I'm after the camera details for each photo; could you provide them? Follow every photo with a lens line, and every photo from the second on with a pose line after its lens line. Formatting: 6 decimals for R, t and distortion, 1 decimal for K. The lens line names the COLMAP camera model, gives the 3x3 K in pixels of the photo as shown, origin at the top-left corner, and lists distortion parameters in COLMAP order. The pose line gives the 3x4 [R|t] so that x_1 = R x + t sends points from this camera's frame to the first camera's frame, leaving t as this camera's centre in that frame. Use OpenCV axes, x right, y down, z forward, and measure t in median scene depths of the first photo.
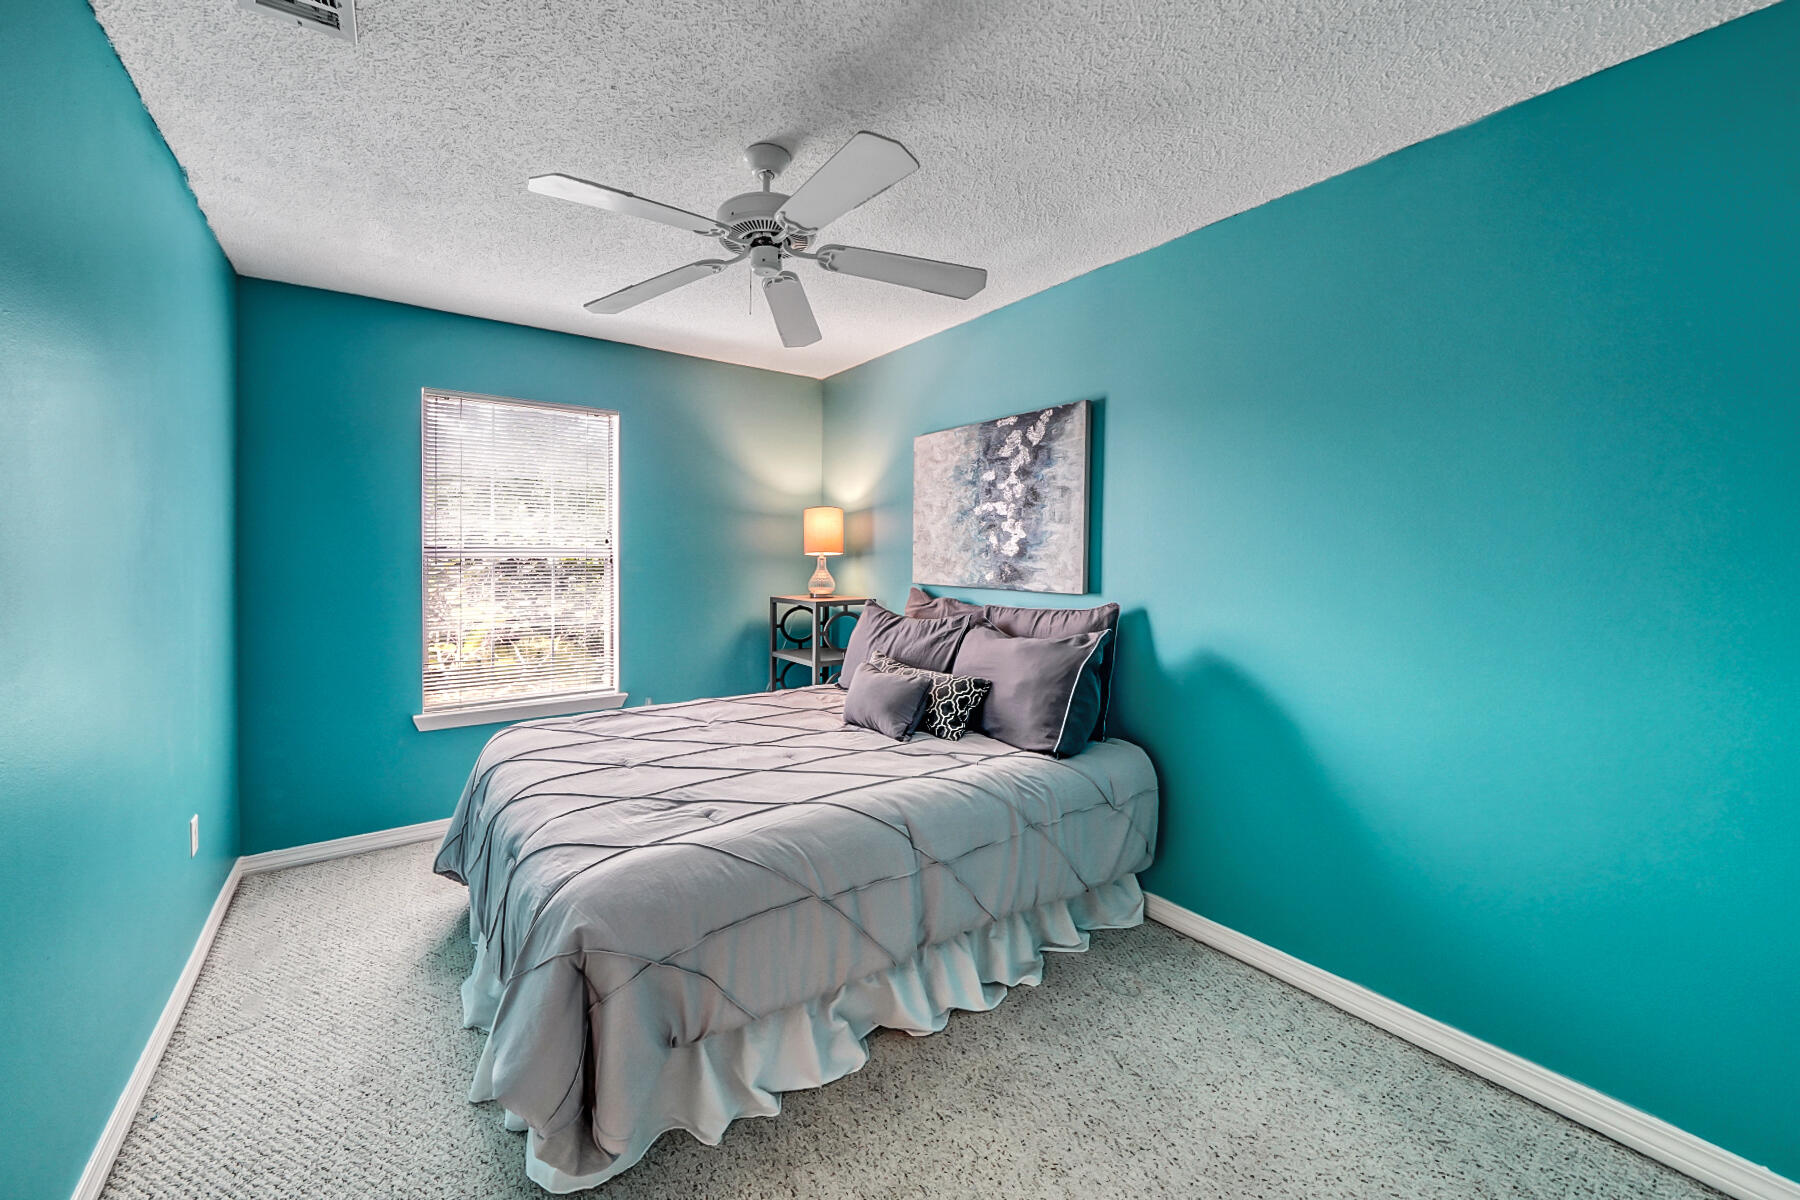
lens RADIAL K [[629.3, 0, 744.3], [0, 629.3, 552.8], [0, 0, 1]] dist [-0.006333, 0.000337]
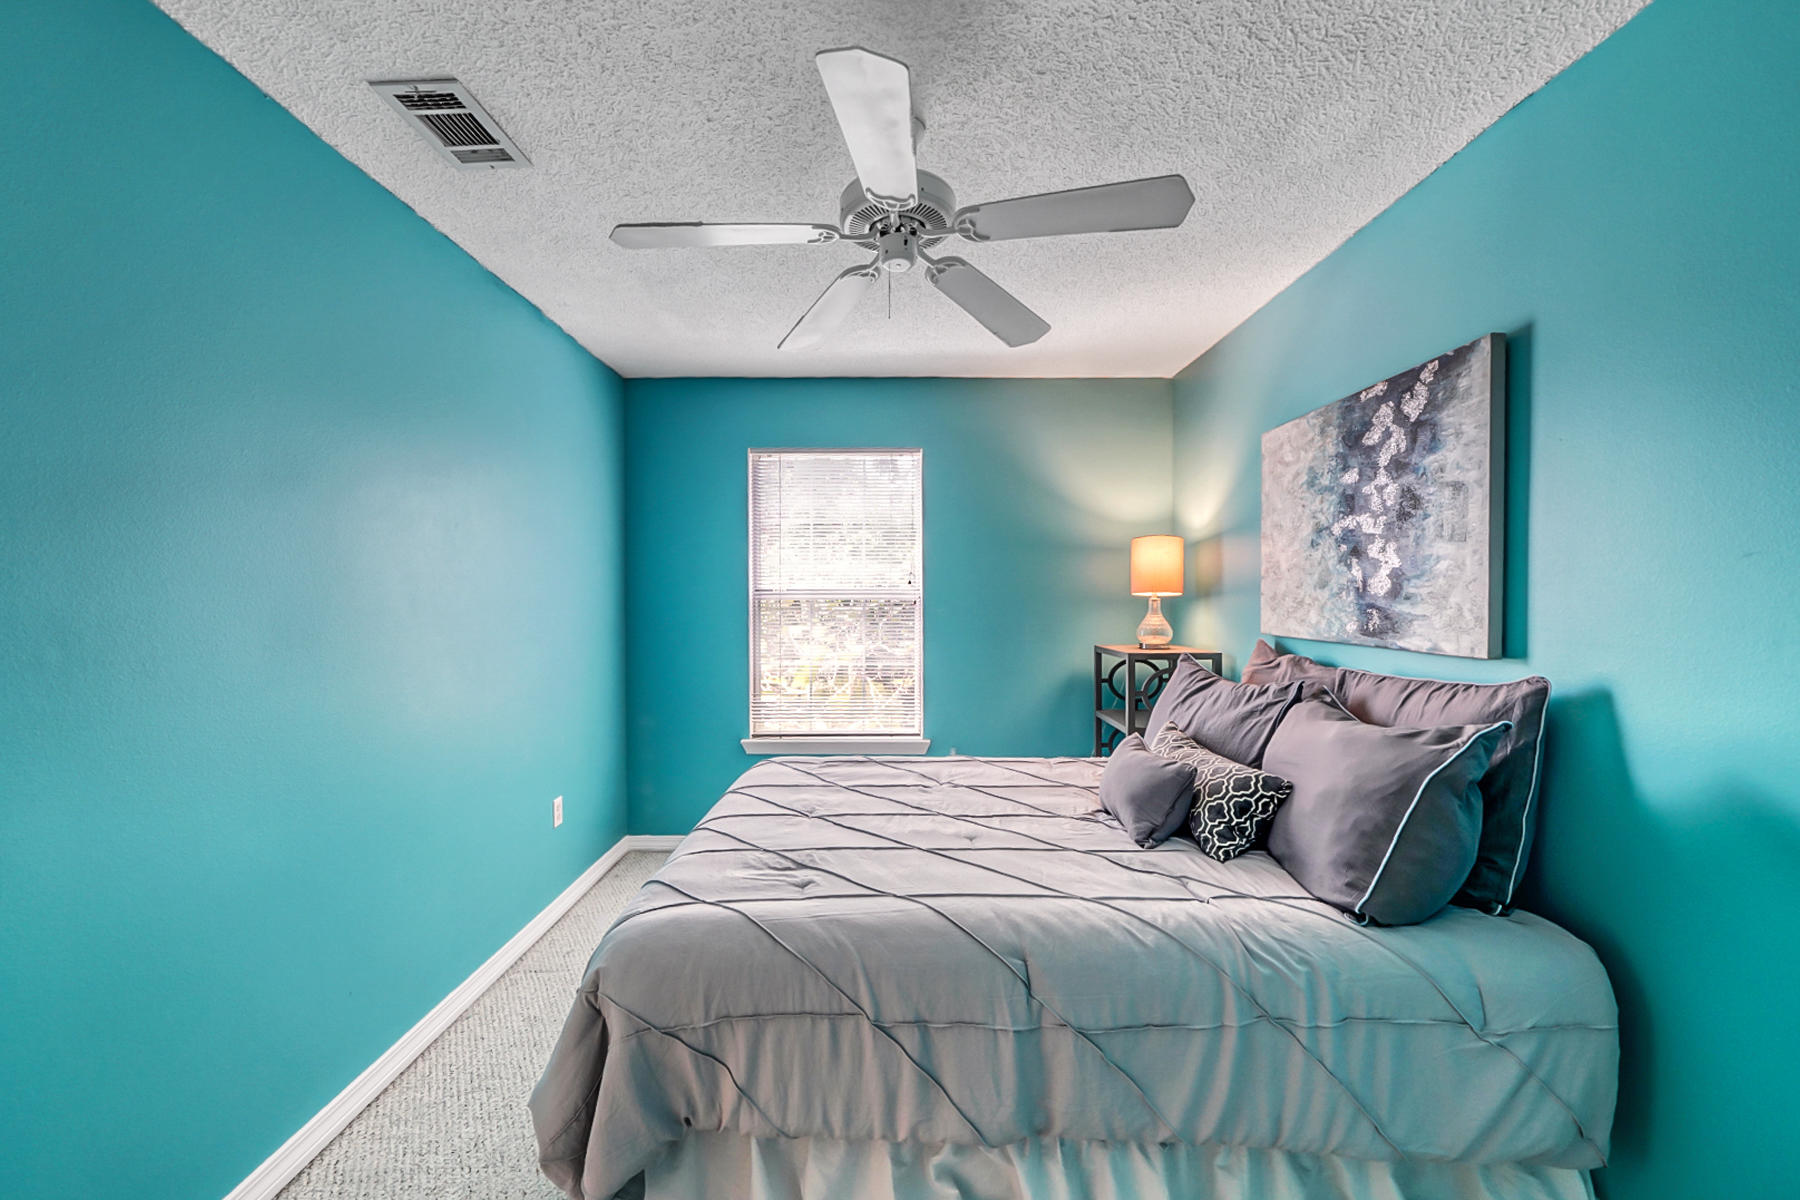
lens RADIAL K [[629.3, 0, 886.7], [0, 629.3, 591.6], [0, 0, 1]] dist [-0.006333, 0.000337]
pose [[0.862636, -0.007903, -0.505763, 0.337219], [0.005332, 0.999964, -0.006531, 0.002673], [0.505797, 0.002937, 0.862648, 0.191506]]
